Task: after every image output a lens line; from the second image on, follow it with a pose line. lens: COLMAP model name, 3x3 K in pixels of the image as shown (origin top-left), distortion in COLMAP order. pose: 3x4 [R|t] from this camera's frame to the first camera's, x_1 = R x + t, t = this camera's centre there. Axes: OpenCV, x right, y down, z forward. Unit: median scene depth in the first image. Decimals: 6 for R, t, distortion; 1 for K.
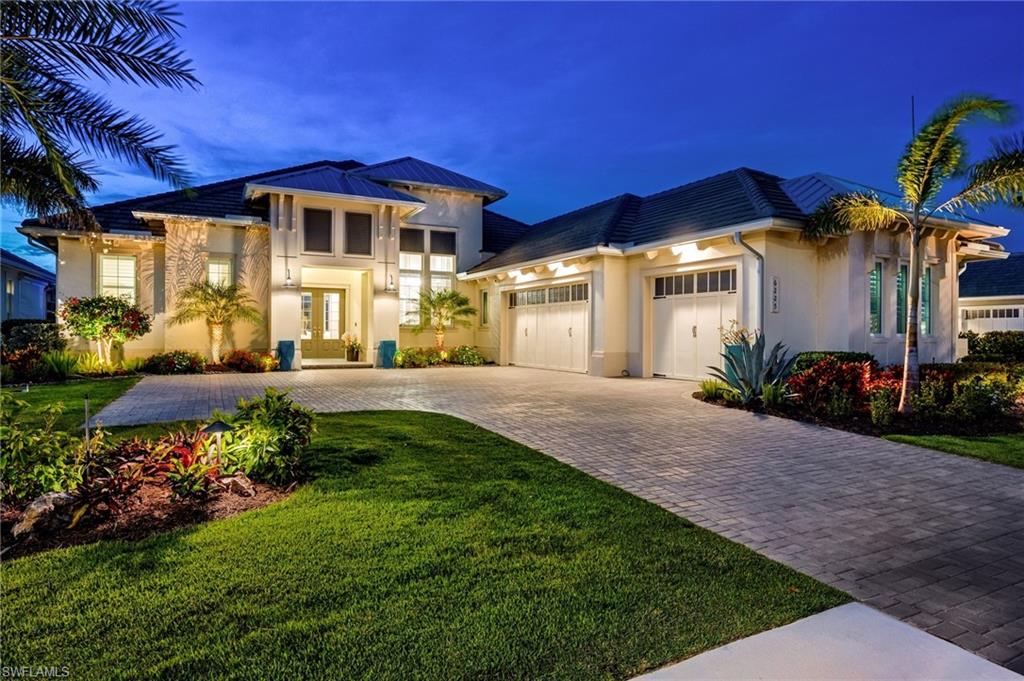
lens RADIAL K [[949.8, 0, 511.8], [0, 949.8, 341.2], [0, 0, 1]] dist [-0.008556, 0.000000]
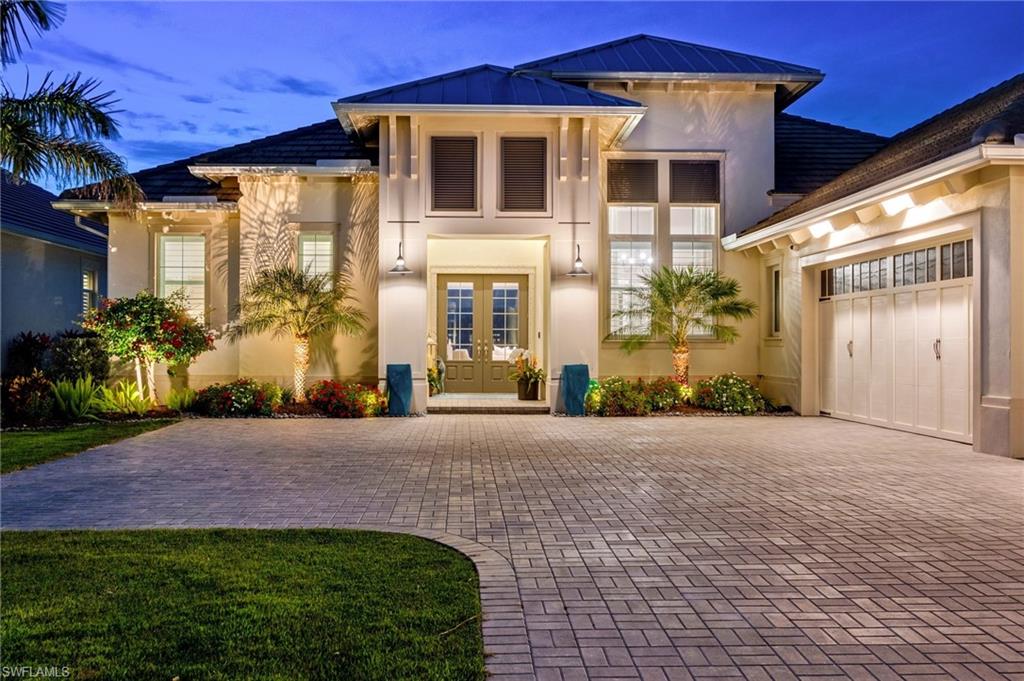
lens RADIAL K [[949.8, 0, 511.5], [0, 949.8, 336.3], [0, 0, 1]] dist [-0.008556, 0.000000]
pose [[0.857339, -0.006010, -0.514717, 0.120923], [0.000538, 0.999942, -0.010780, -0.011222], [0.514752, 0.008965, 0.857292, 0.516727]]
